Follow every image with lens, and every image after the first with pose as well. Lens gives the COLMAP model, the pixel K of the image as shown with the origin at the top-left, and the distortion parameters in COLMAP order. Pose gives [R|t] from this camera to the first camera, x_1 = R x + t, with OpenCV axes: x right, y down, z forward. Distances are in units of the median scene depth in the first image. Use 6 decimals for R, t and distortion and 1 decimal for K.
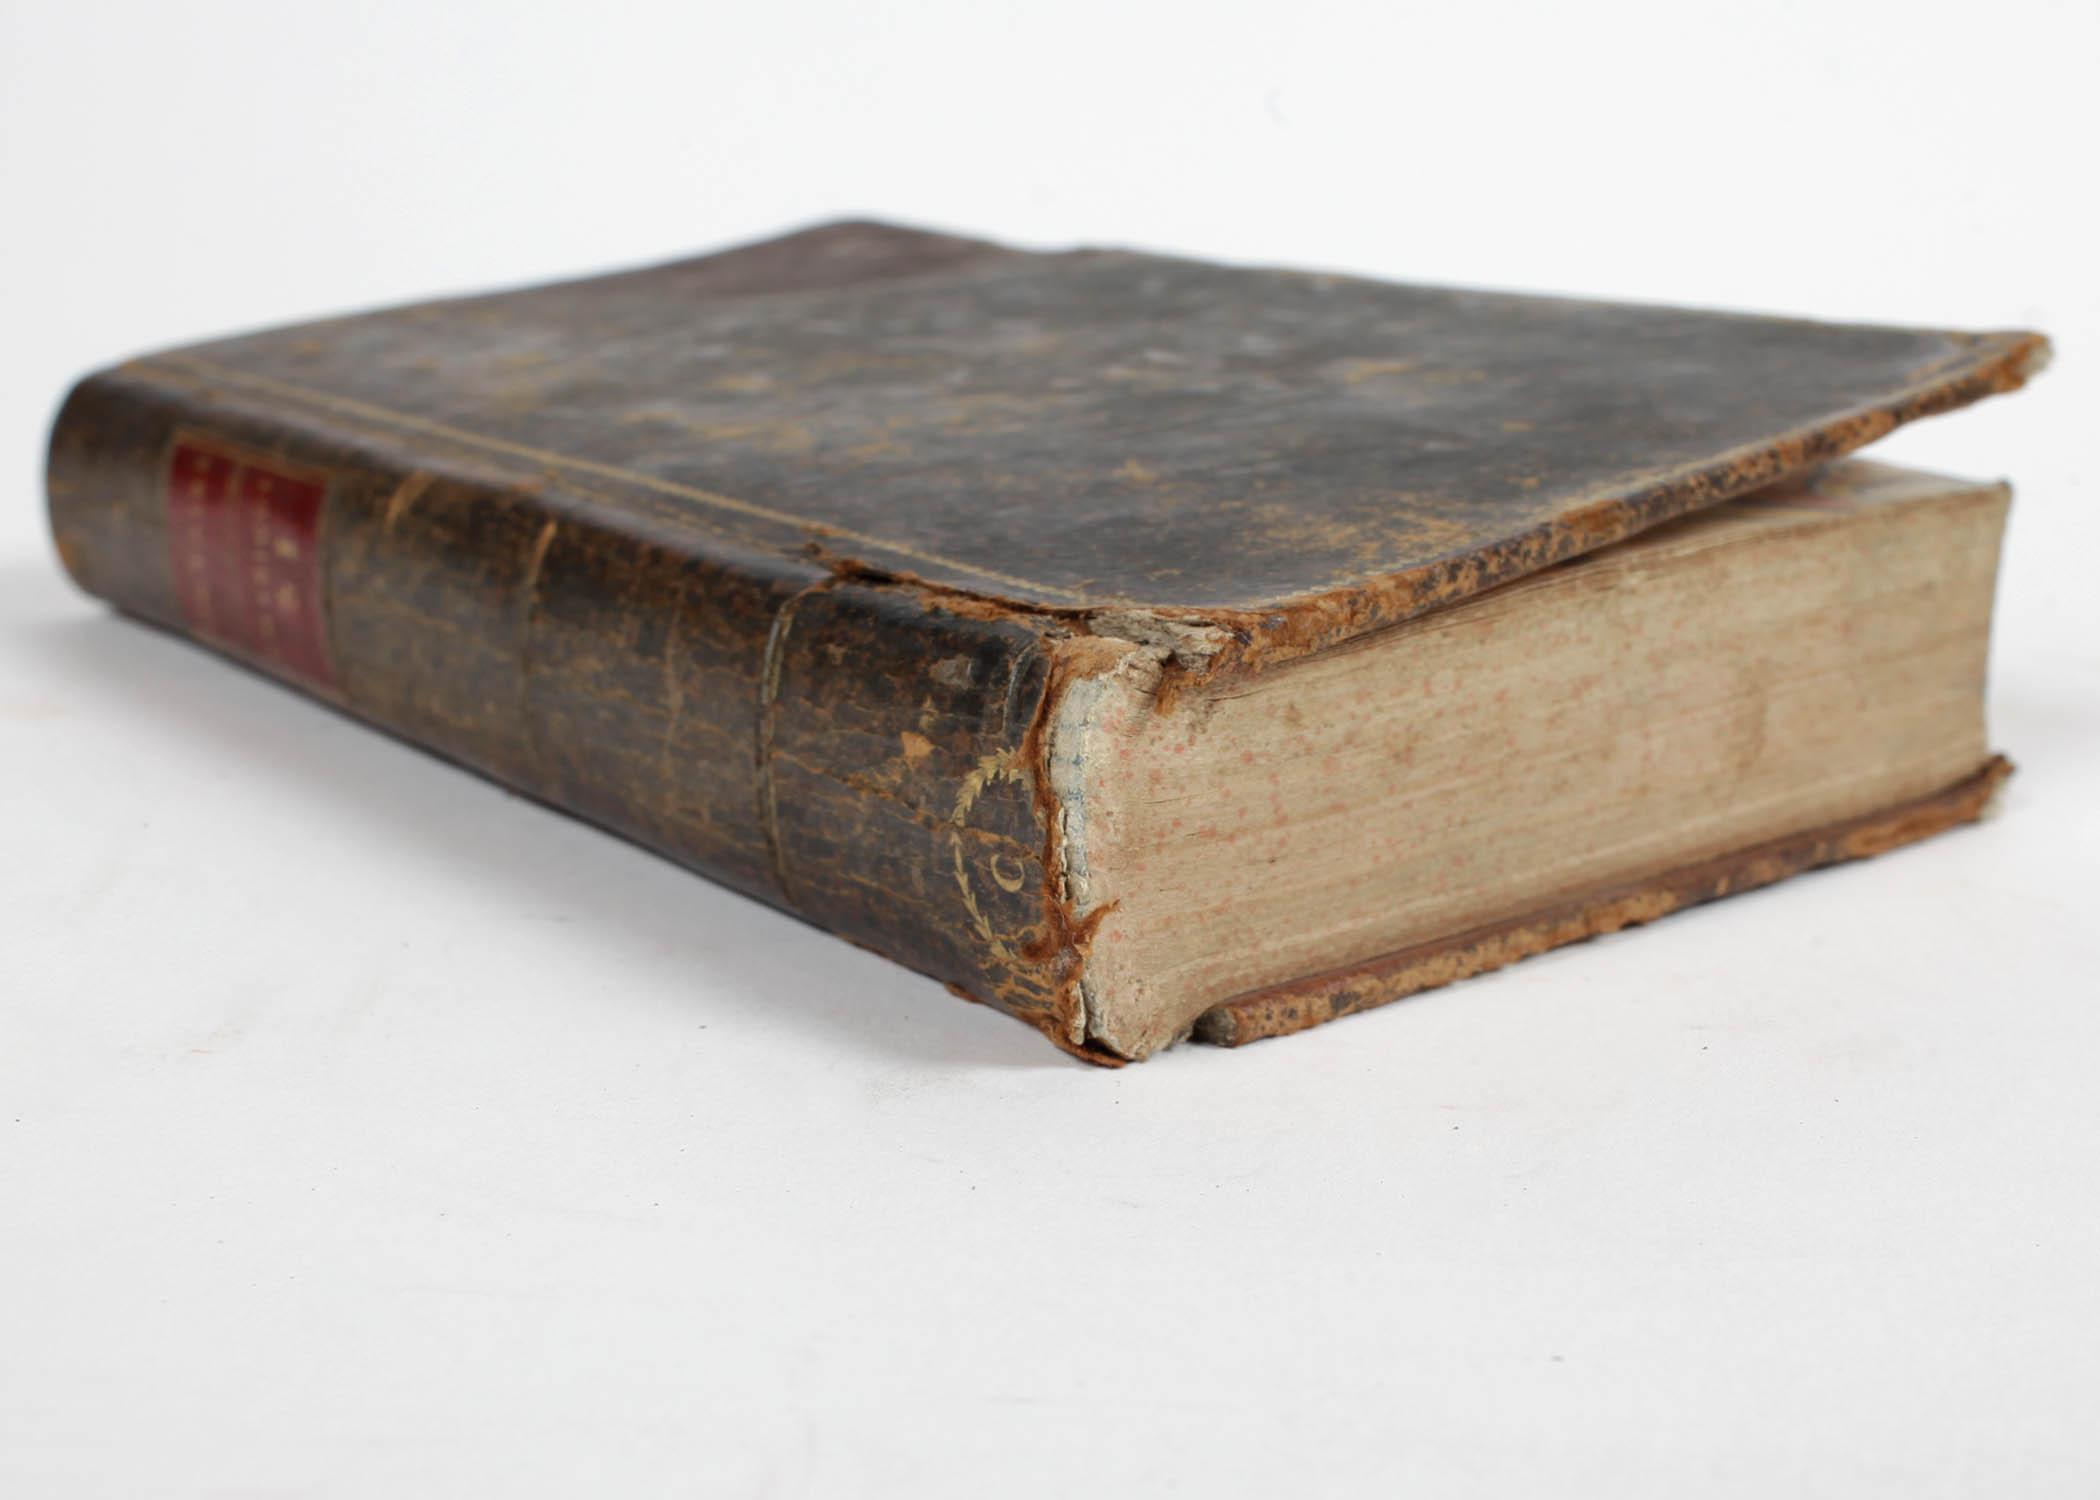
lens RADIAL K [[2763.6, 0, 1050.0], [0, 2763.6, 750.0], [0, 0, 1]] dist [-0.011866, 0.070888]
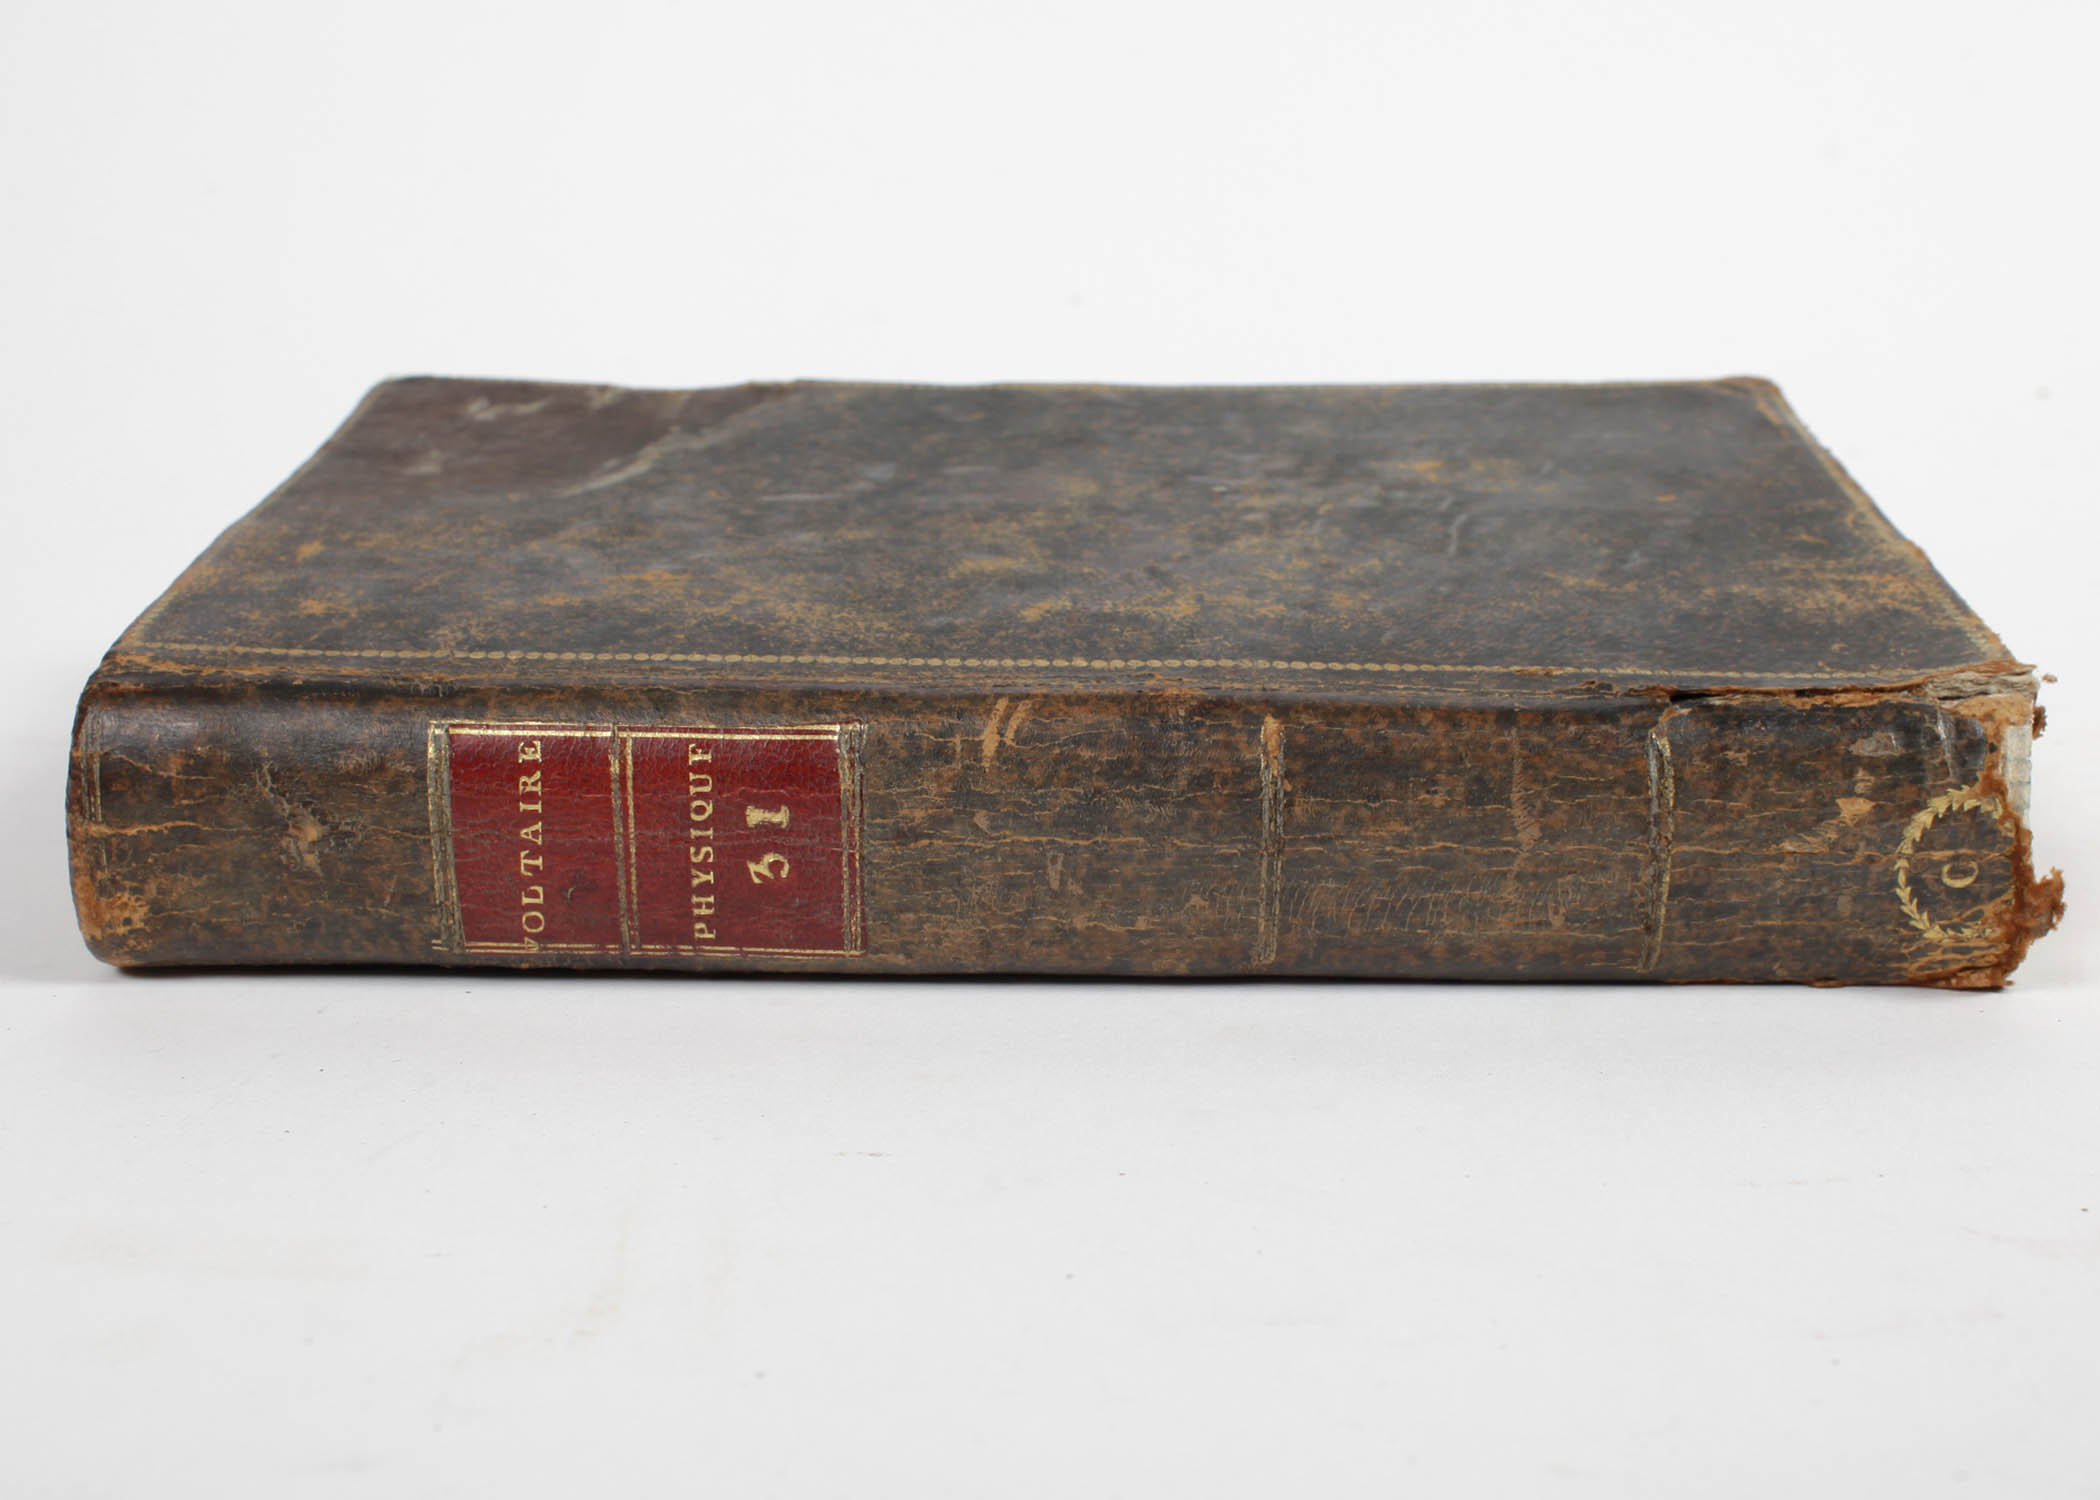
lens RADIAL K [[2763.6, 0, 1050.0], [0, 2763.6, 750.0], [0, 0, 1]] dist [-0.011866, 0.070888]
pose [[0.590201, -0.222281, 0.776050, -1.313829], [0.191439, 0.972459, 0.132945, -0.281307], [-0.784228, 0.070102, 0.616499, 0.481023]]
